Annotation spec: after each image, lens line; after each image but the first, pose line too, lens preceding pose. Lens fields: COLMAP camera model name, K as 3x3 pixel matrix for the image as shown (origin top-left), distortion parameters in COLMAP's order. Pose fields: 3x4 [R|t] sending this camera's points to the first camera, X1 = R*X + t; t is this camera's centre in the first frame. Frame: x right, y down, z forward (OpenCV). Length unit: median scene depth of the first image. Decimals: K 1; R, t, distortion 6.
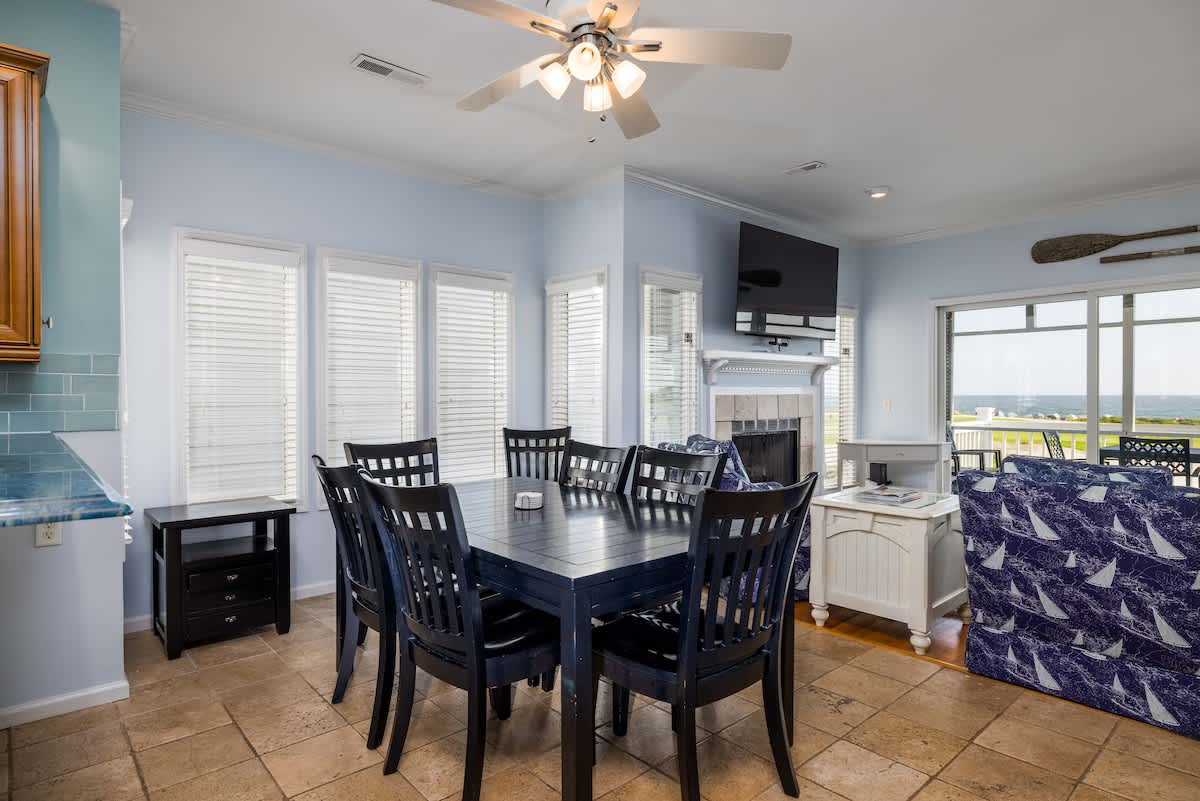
lens RADIAL K [[656.0, 0, 602.1], [0, 656.0, 397.2], [0, 0, 1]] dist [0.001050, 0.003123]
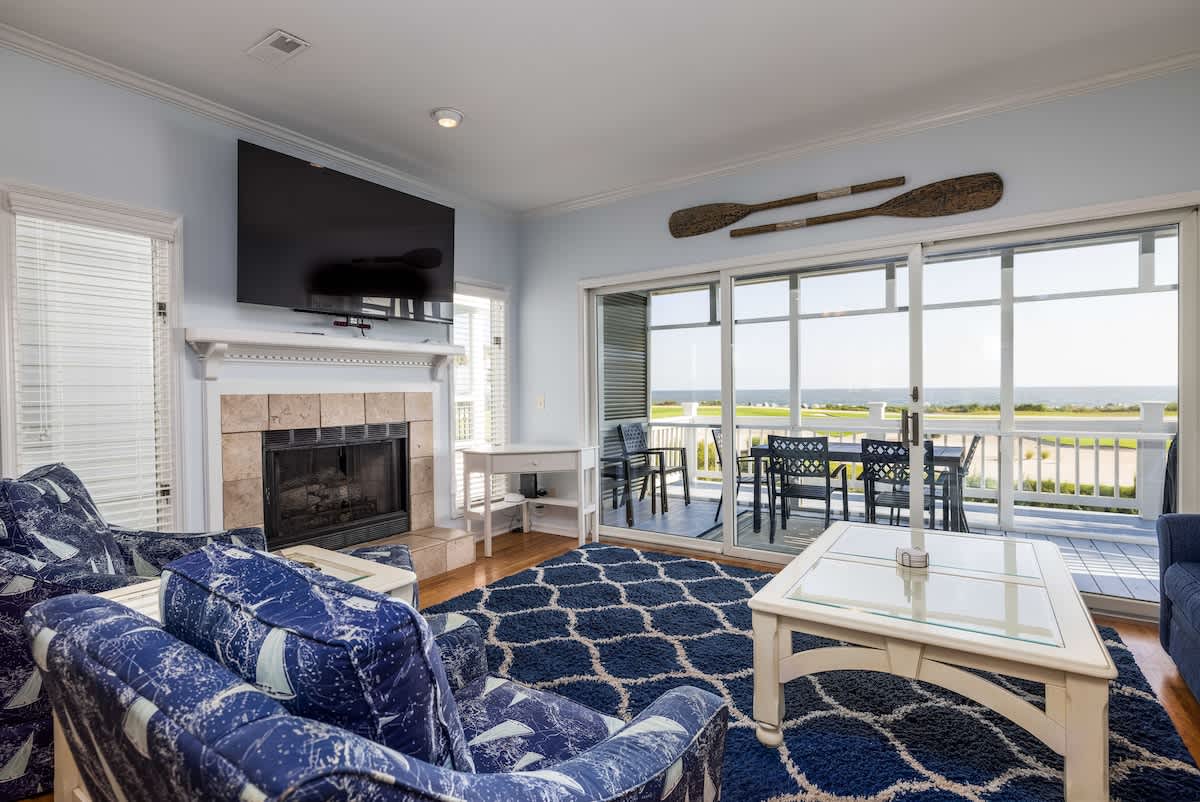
lens RADIAL K [[571.4, 0, 604.9], [0, 571.4, 396.8], [0, 0, 1]] dist [-0.003829, 0.000534]
pose [[0.967683, -0.010415, 0.251954, 0.382978], [0.008698, 0.999931, 0.007927, -0.002194], [-0.252019, -0.005480, 0.967707, 0.297575]]
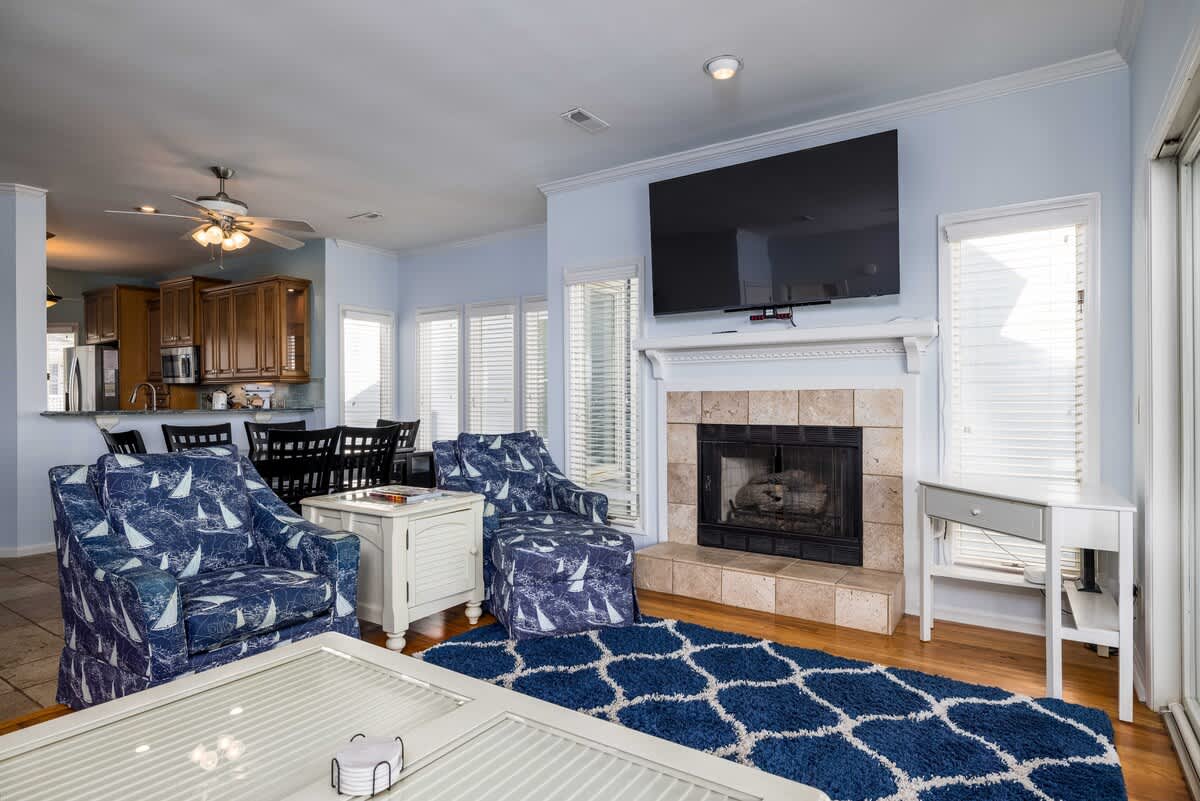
lens RADIAL K [[656.0, 0, 597.0], [0, 656.0, 400.2], [0, 0, 1]] dist [0.001050, 0.003123]
pose [[0.252563, 0.003373, -0.967575, 0.897151], [-0.001805, 0.999994, 0.003014, 0.005164], [0.967579, 0.000985, 0.252567, 0.648092]]
